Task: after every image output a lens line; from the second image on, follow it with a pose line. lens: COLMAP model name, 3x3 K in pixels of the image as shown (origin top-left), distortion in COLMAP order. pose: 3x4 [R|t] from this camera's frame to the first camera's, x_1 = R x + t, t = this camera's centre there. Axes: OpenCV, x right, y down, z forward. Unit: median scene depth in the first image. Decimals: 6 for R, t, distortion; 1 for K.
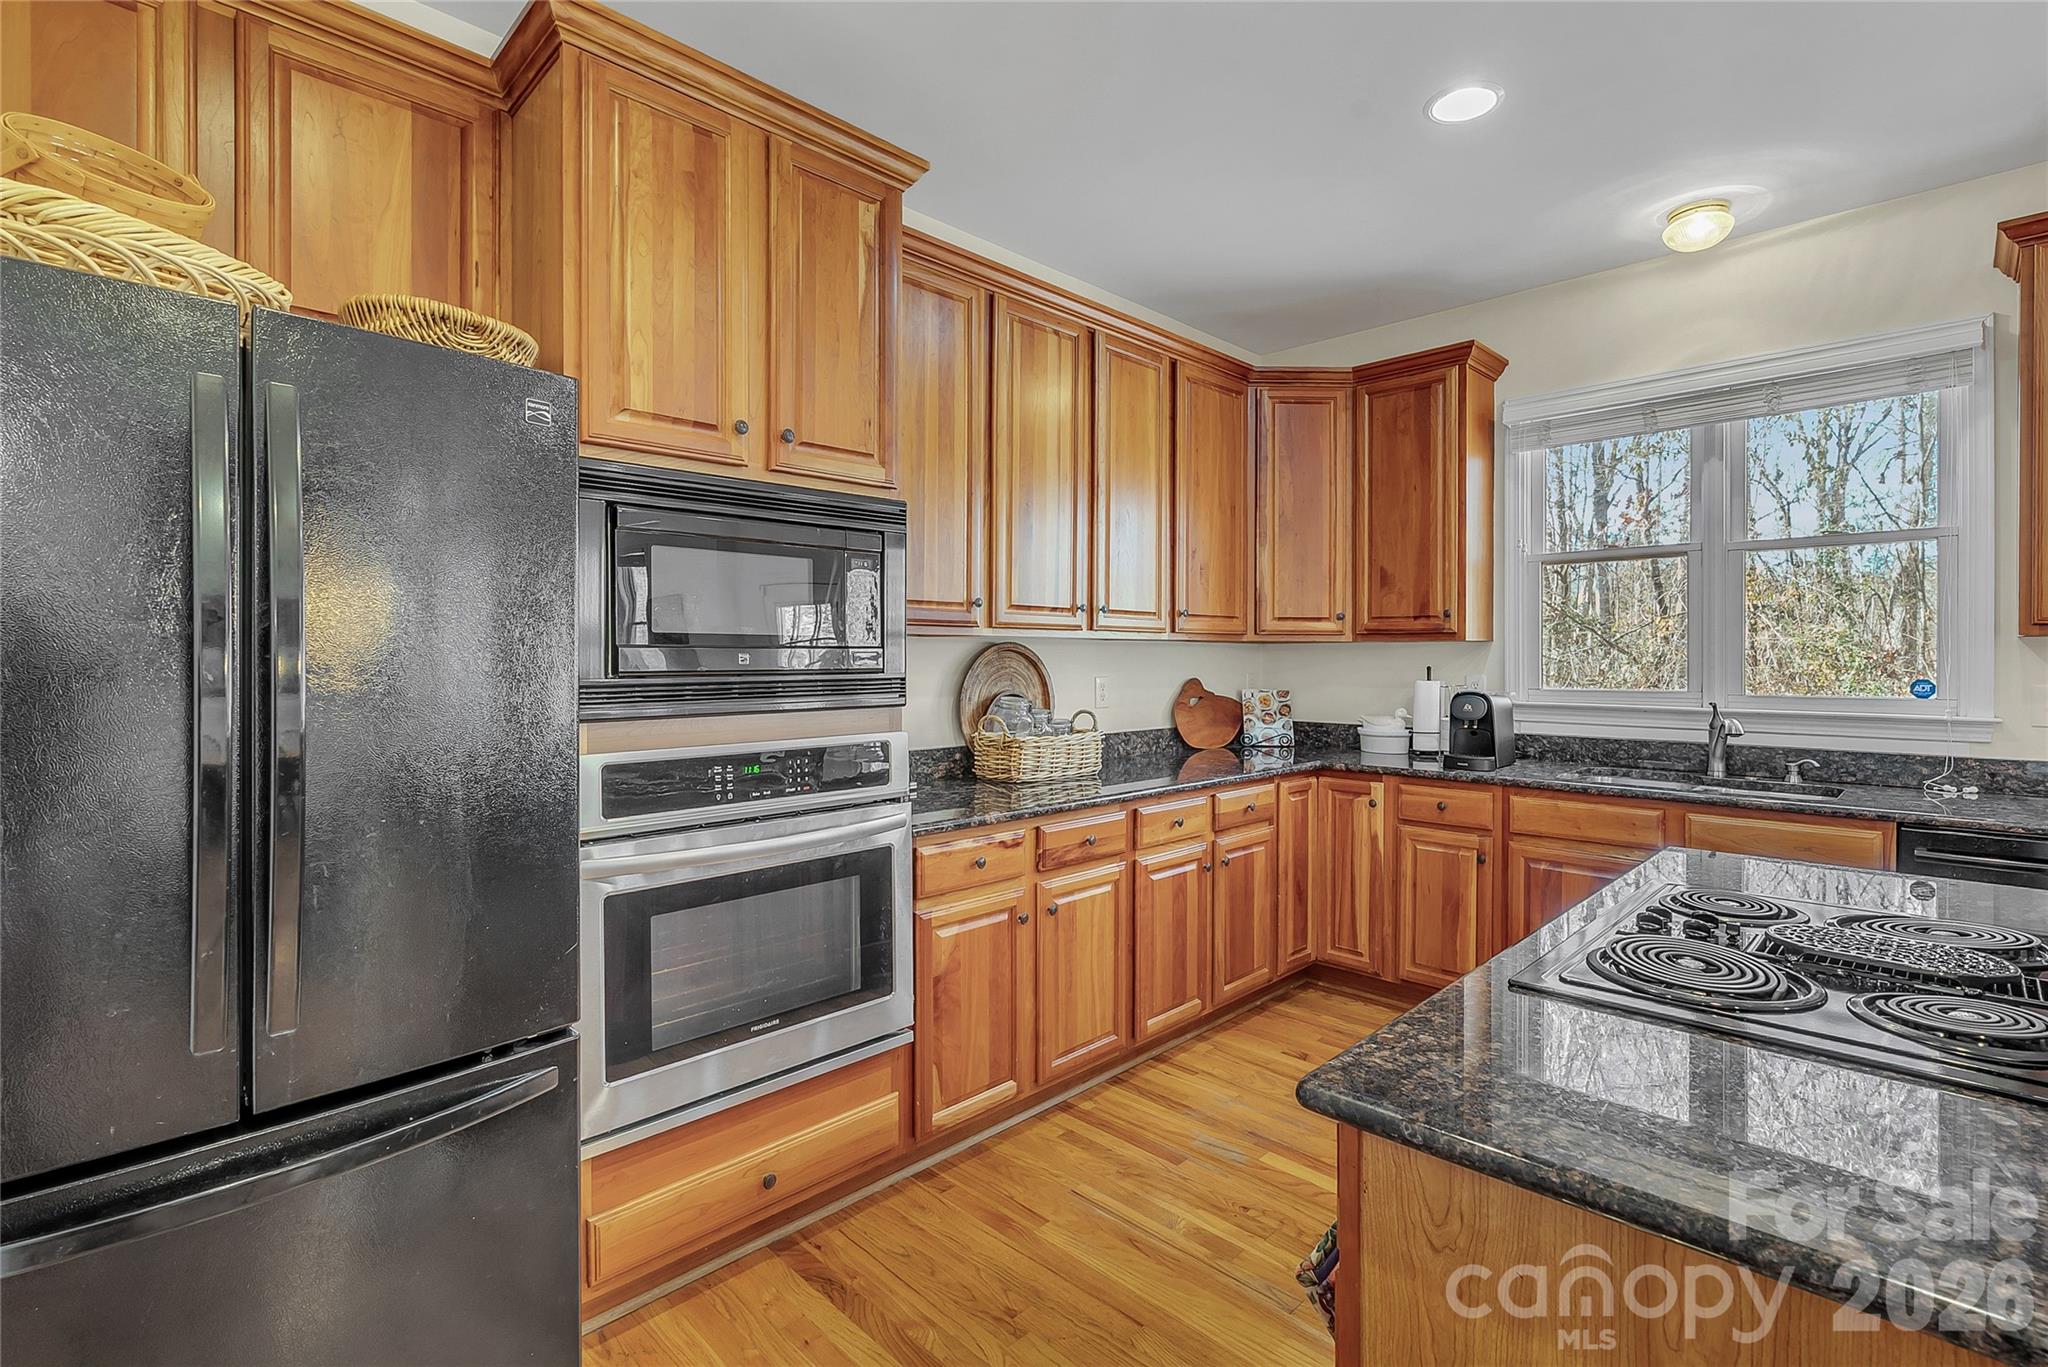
lens RADIAL K [[933.3, 0, 1023.5], [0, 933.3, 670.4], [0, 0, 1]] dist [0.000861, 0.000437]
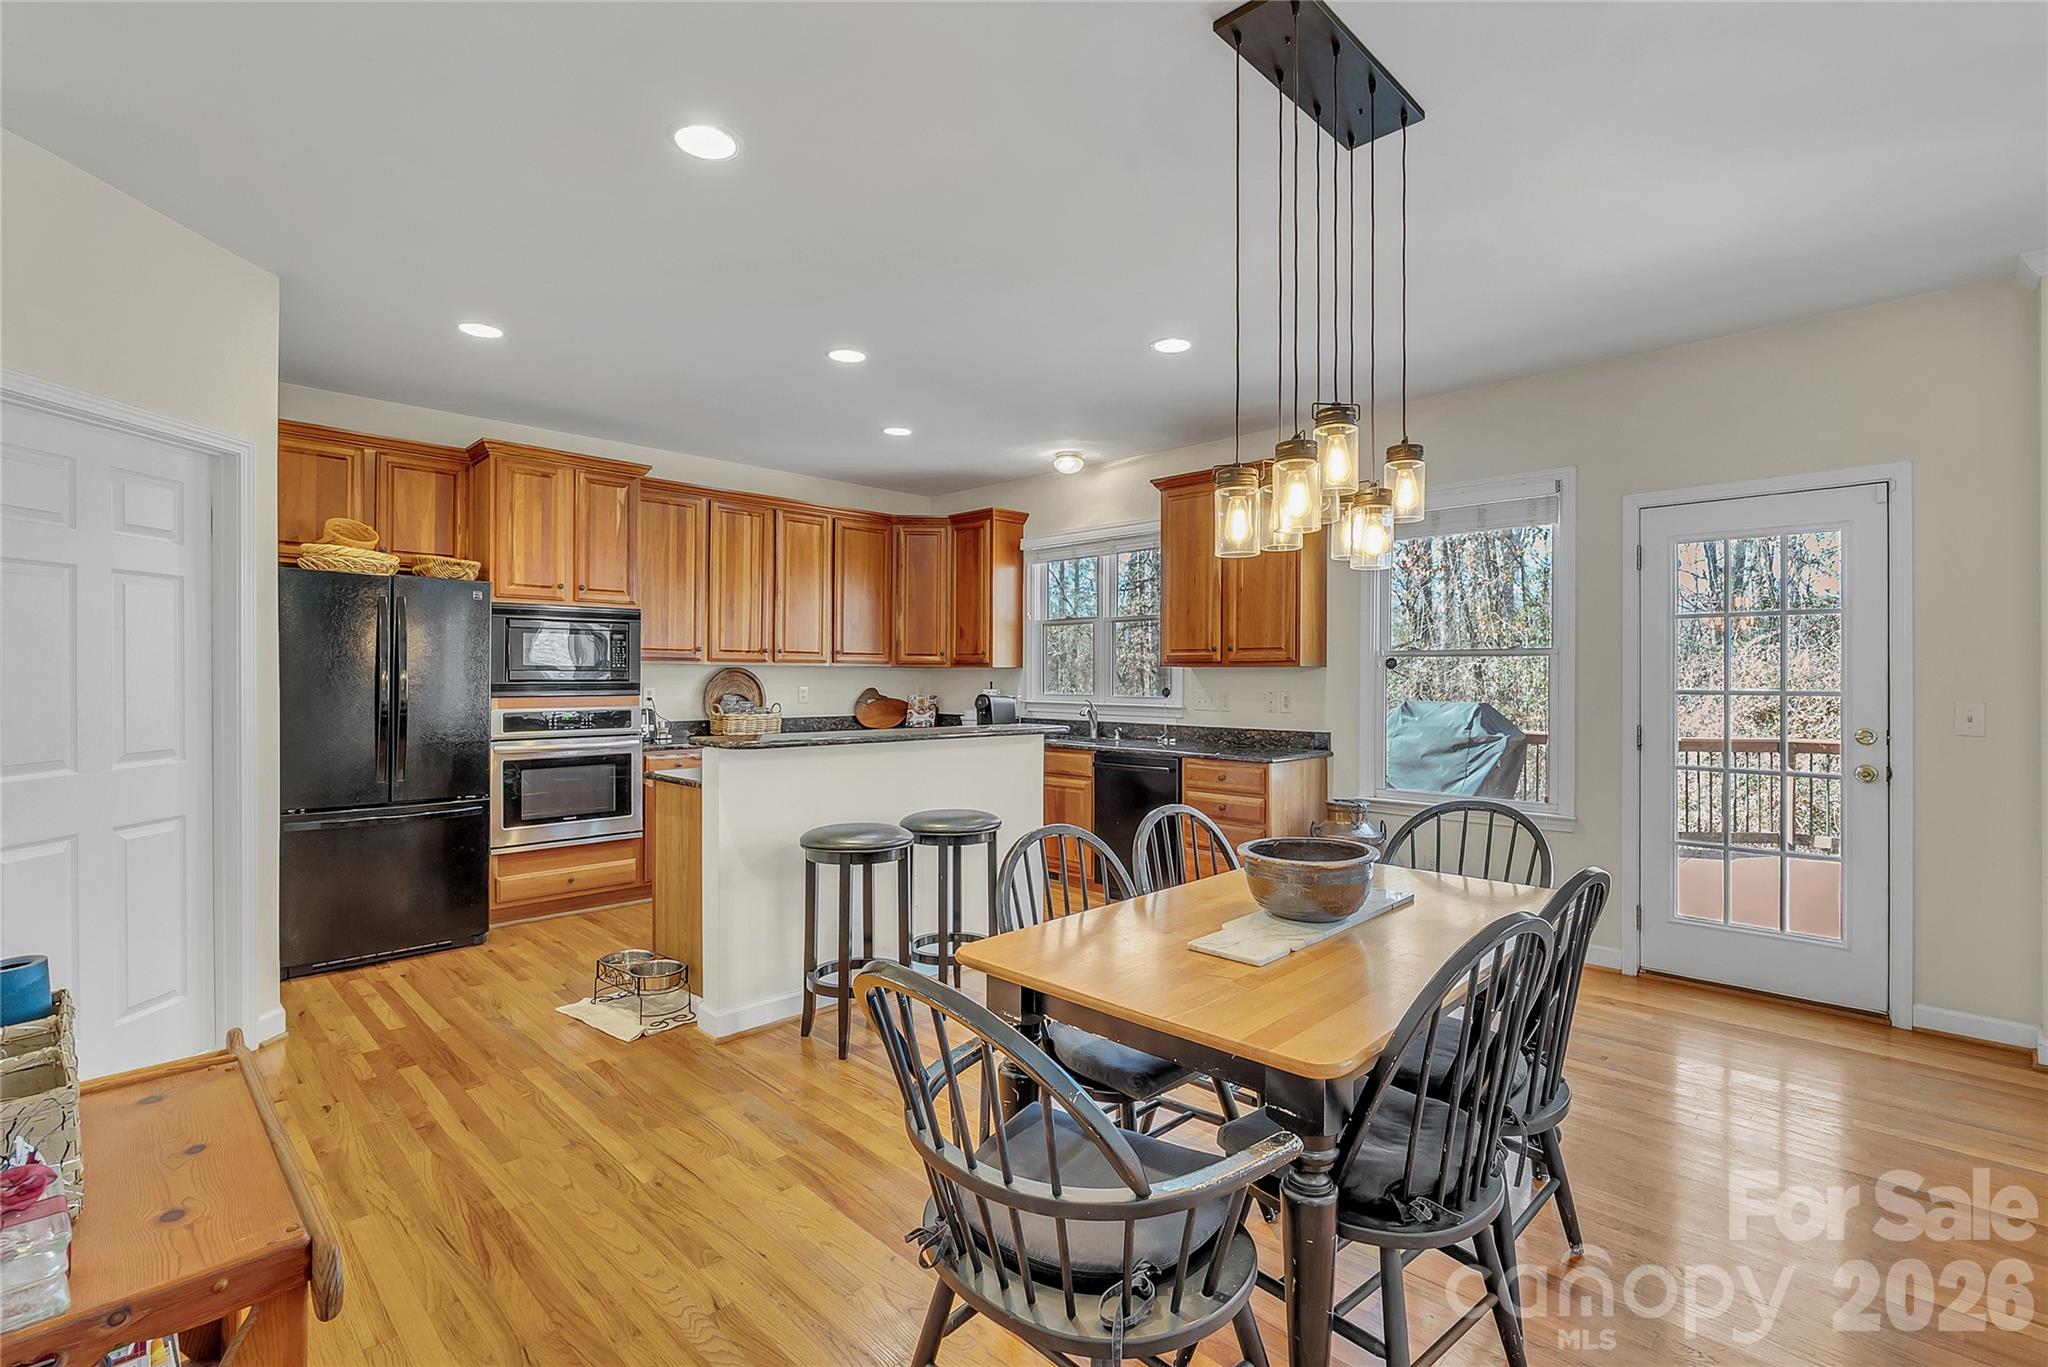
lens RADIAL K [[933.3, 0, 1024.5], [0, 933.3, 681.2], [0, 0, 1]] dist [0.000861, 0.000437]
pose [[0.999983, 0.003726, 0.004590, 0.661423], [-0.003690, 0.999961, -0.008004, 0.013307], [-0.004620, 0.007986, 0.999957, -1.085066]]
